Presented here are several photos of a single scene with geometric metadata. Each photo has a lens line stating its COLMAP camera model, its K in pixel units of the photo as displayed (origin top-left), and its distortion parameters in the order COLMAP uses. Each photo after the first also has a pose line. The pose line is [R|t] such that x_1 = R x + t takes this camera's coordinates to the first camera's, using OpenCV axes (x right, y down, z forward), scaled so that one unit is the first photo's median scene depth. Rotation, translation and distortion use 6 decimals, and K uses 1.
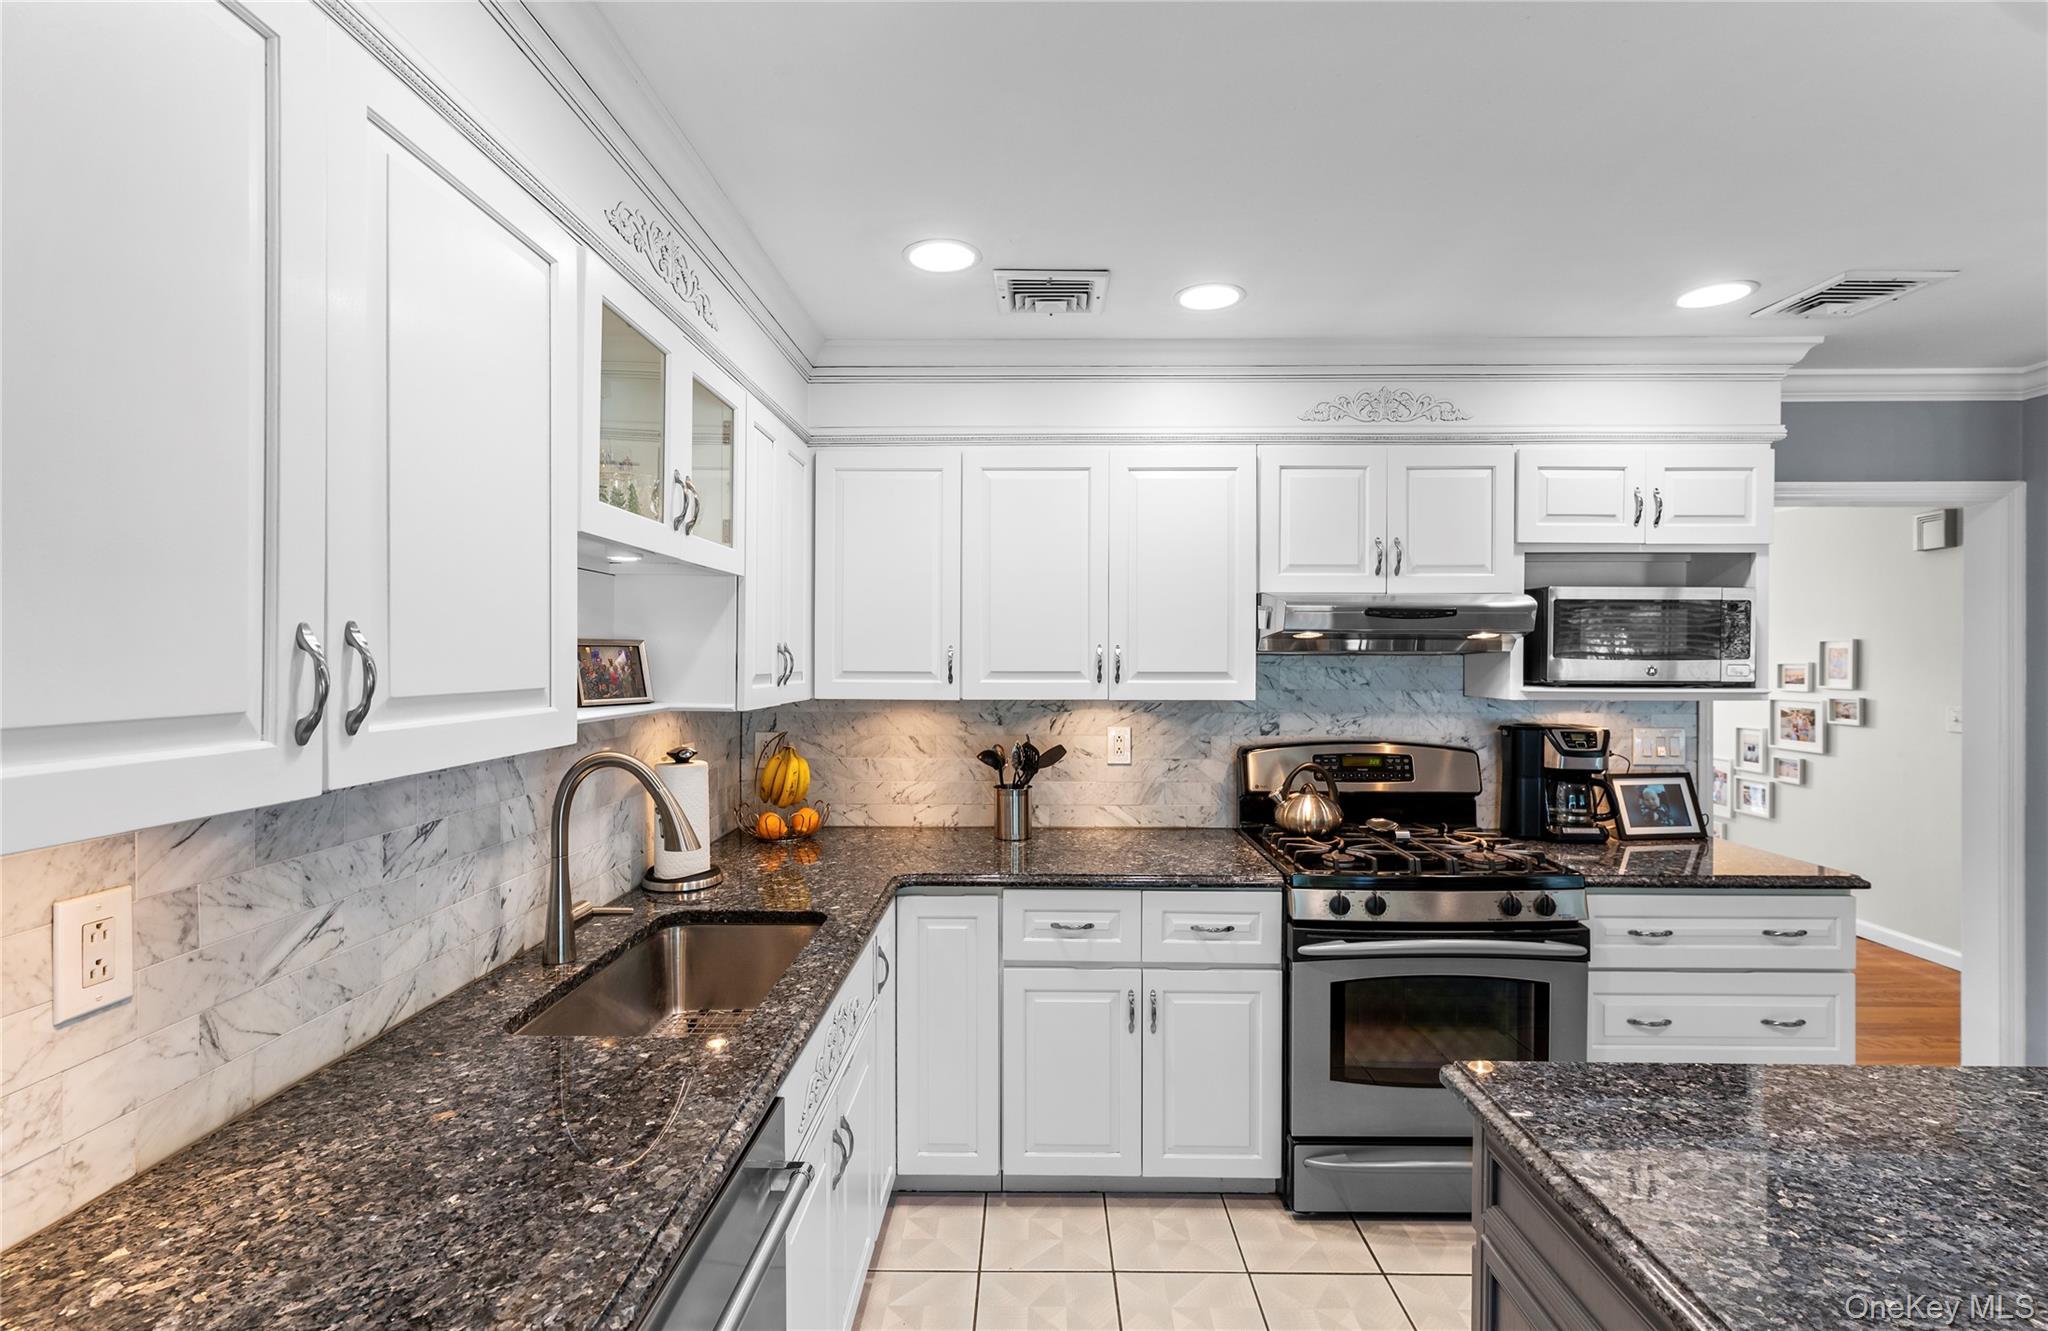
lens RADIAL K [[915.0, 0, 1025.4], [0, 915.0, 647.8], [0, 0, 1]] dist [0.001713, 0.000144]
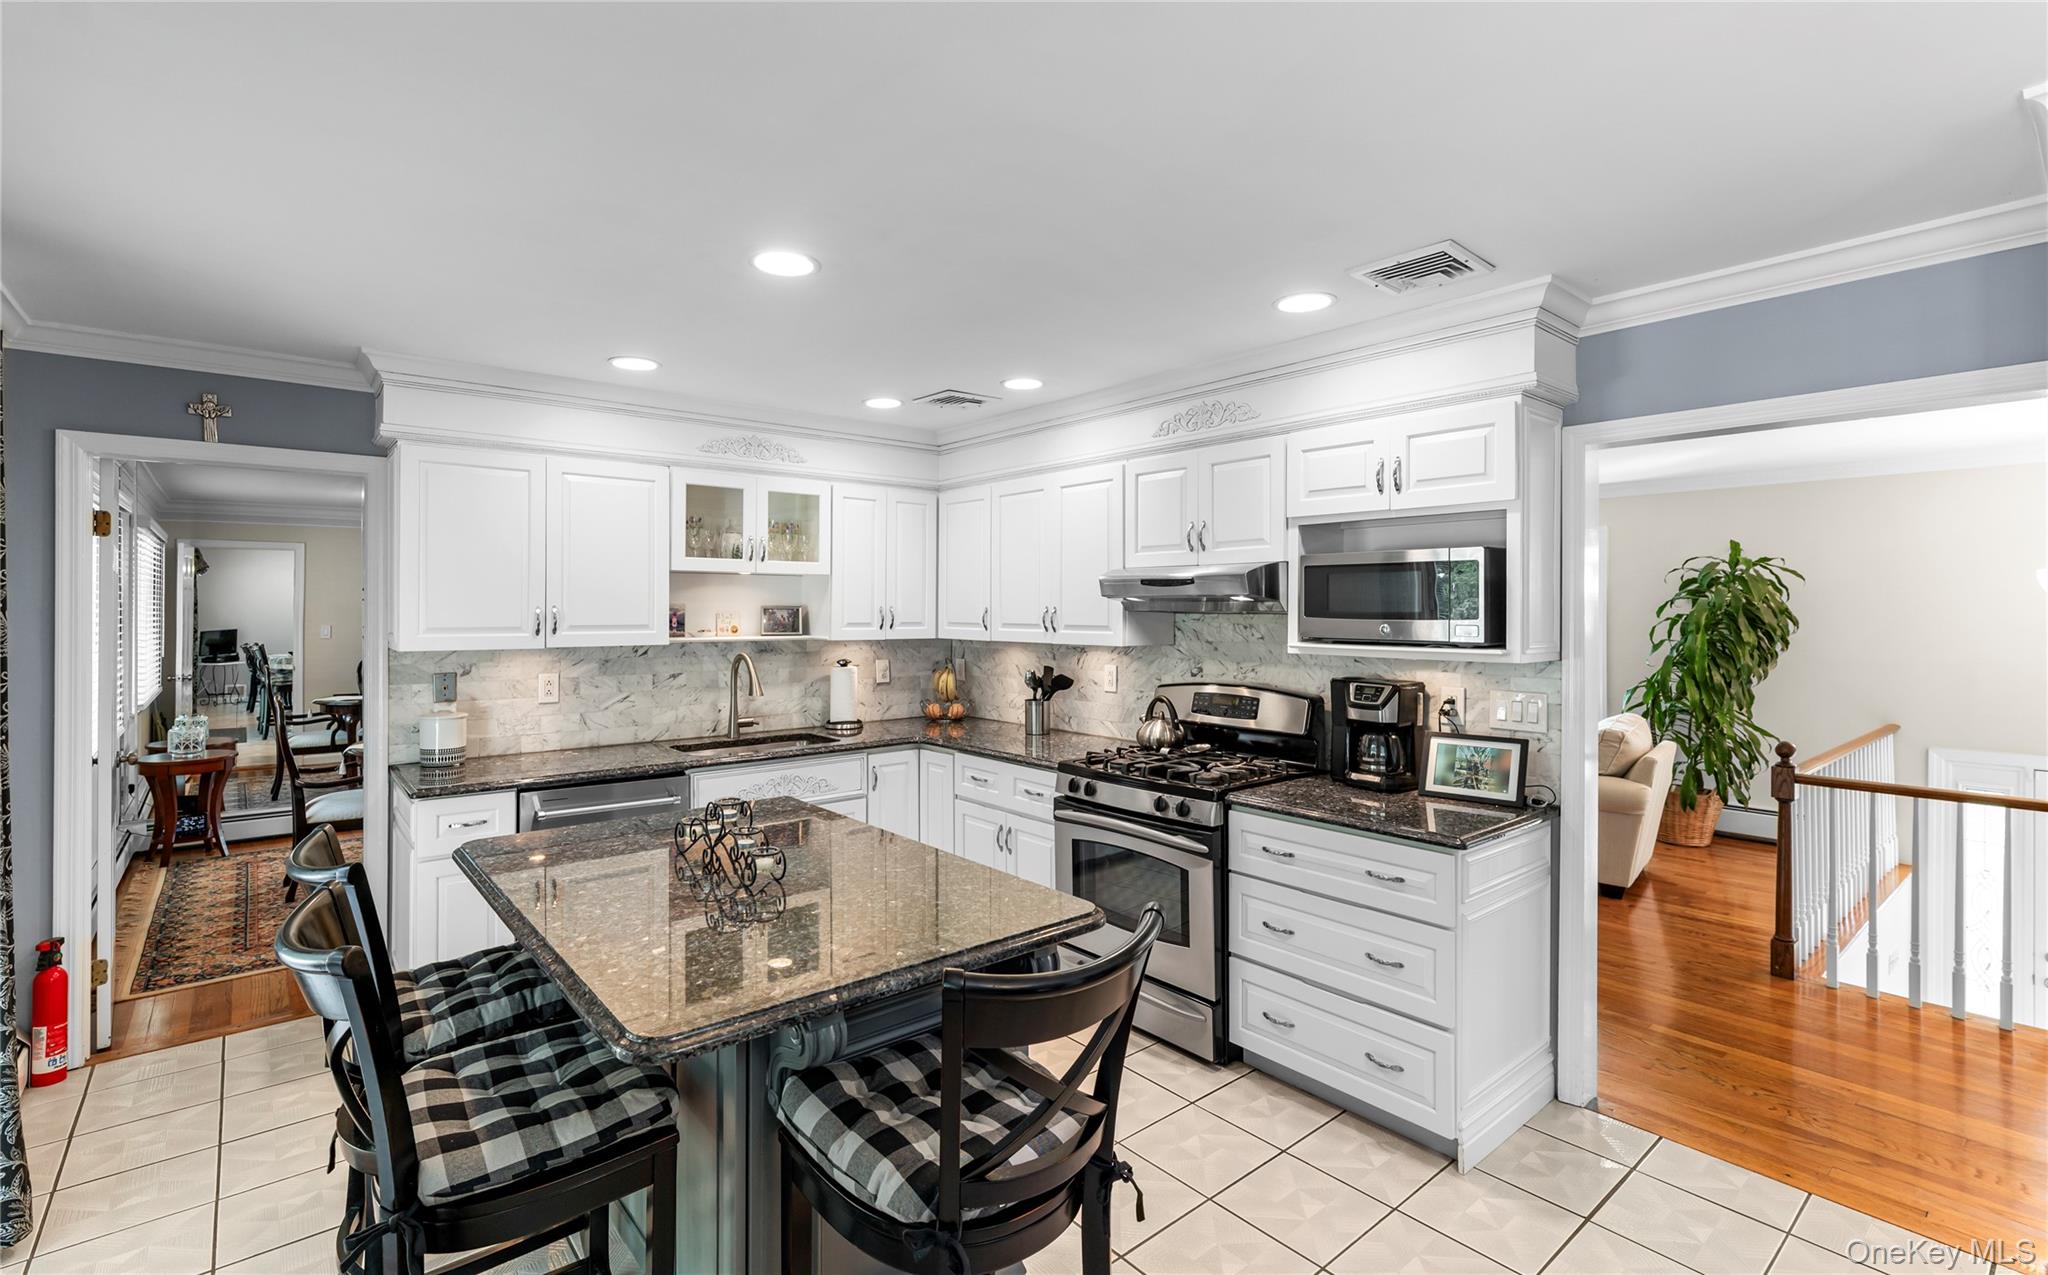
lens RADIAL K [[928.4, 0, 1017.7], [0, 928.4, 592.8], [0, 0, 1]] dist [-0.001379, 0.000110]
pose [[0.649046, -0.012996, -0.760638, 1.206960], [0.005907, 0.999910, -0.012044, -0.007596], [0.760726, 0.003324, 0.649064, -0.024075]]
